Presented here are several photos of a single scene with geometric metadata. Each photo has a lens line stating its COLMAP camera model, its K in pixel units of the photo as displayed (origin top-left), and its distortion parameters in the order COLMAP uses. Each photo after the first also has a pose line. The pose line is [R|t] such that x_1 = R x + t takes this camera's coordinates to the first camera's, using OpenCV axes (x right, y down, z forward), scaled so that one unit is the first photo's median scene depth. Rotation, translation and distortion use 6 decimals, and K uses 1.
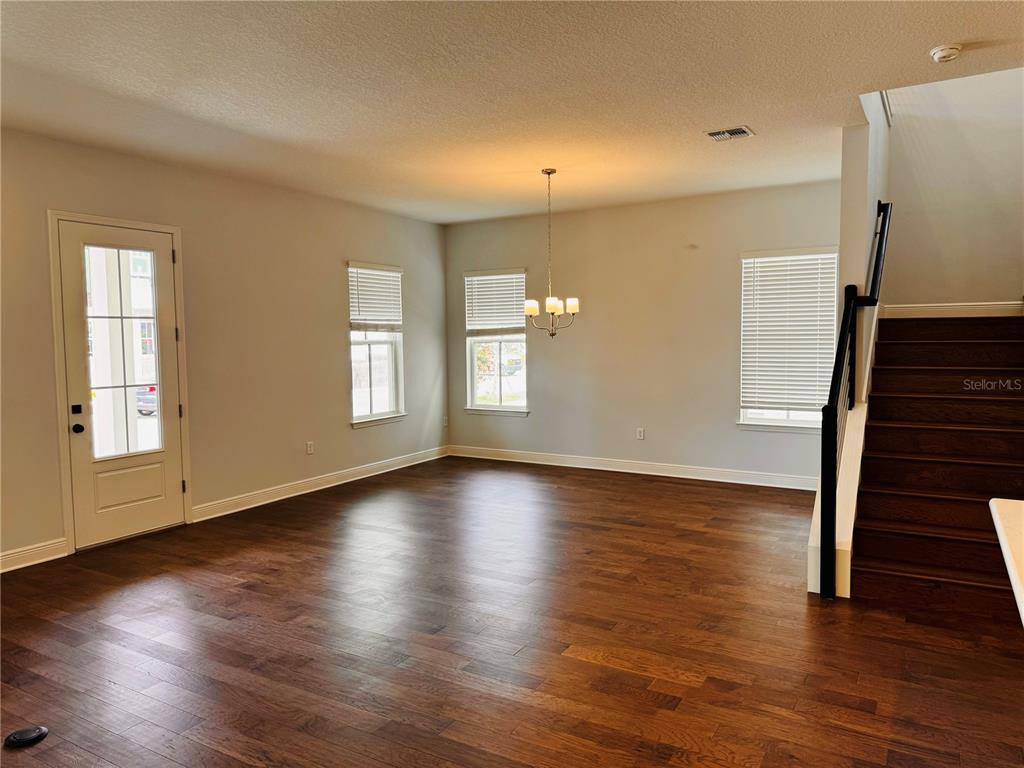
lens RADIAL K [[720.3, 0, 512.8], [0, 720.3, 383.2], [0, 0, 1]] dist [0.007733, -0.020501]
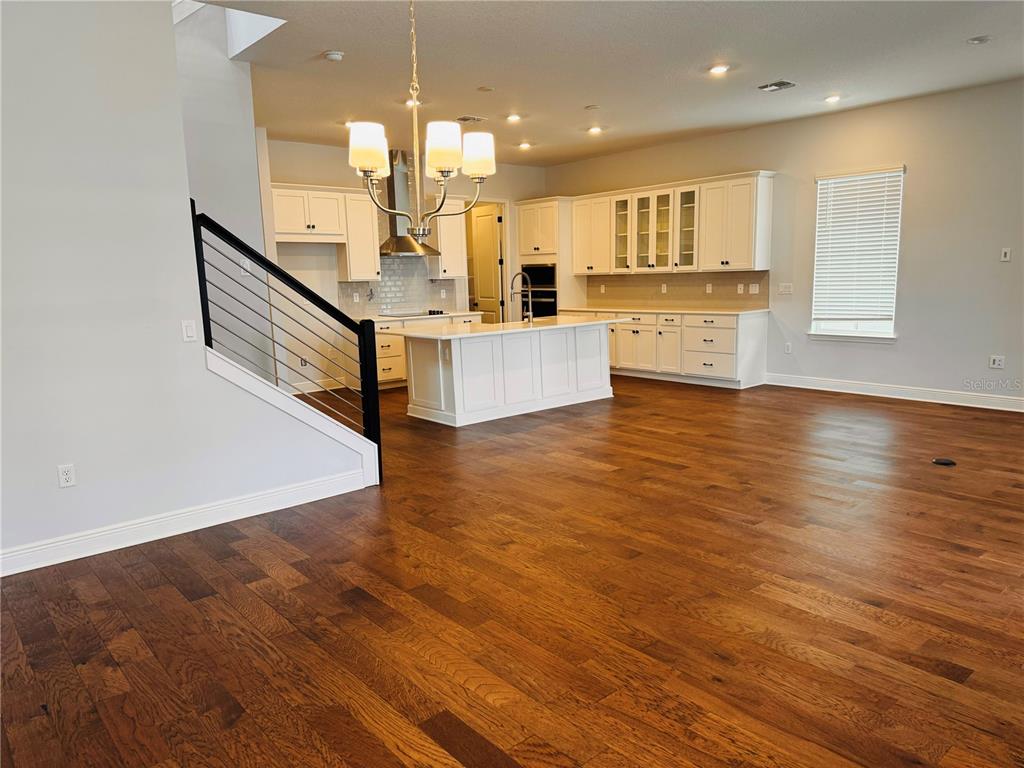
lens RADIAL K [[720.3, 0, 514.6], [0, 720.3, 389.7], [0, 0, 1]] dist [0.007733, -0.020501]
pose [[-0.946022, -0.013148, 0.323836, -0.148565], [0.062065, 0.973336, 0.220829, -0.087969], [-0.318104, 0.229008, -0.919981, 1.761471]]
